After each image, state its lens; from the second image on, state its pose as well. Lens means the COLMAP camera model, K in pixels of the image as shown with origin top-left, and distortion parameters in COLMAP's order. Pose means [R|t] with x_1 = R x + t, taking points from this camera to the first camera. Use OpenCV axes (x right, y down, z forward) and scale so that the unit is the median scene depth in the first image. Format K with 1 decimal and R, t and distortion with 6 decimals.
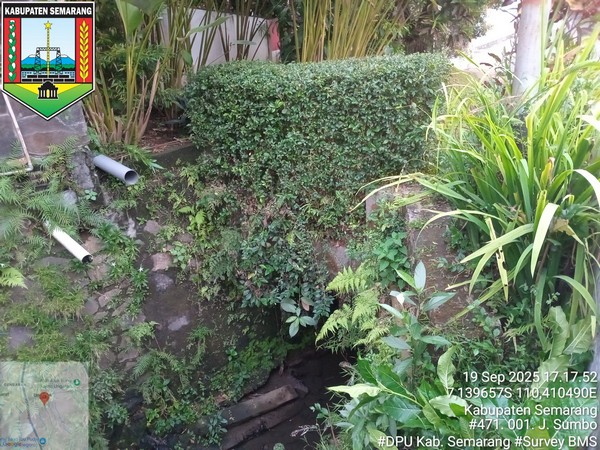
lens RADIAL K [[435.3, 0, 300.3], [0, 435.3, 225.2], [0, 0, 1]] dist [0.008556, -0.003435]
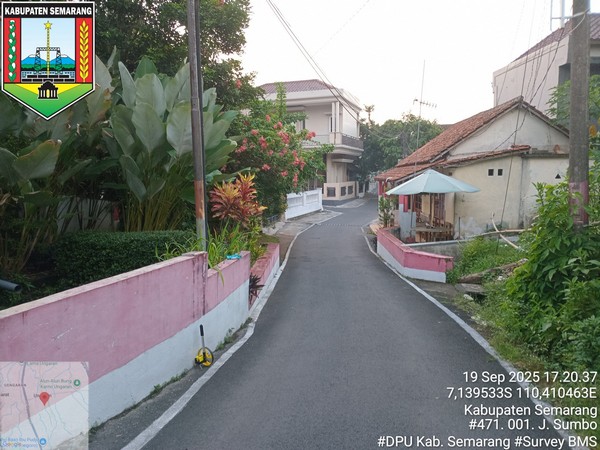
lens RADIAL K [[435.3, 0, 300.1], [0, 435.3, 225.6], [0, 0, 1]] dist [0.008556, -0.003435]
pose [[0.950649, 0.027115, 0.309083, 0.141345], [0.081164, 0.939754, -0.332078, 0.296007], [-0.299466, 0.340776, 0.891175, -0.927736]]
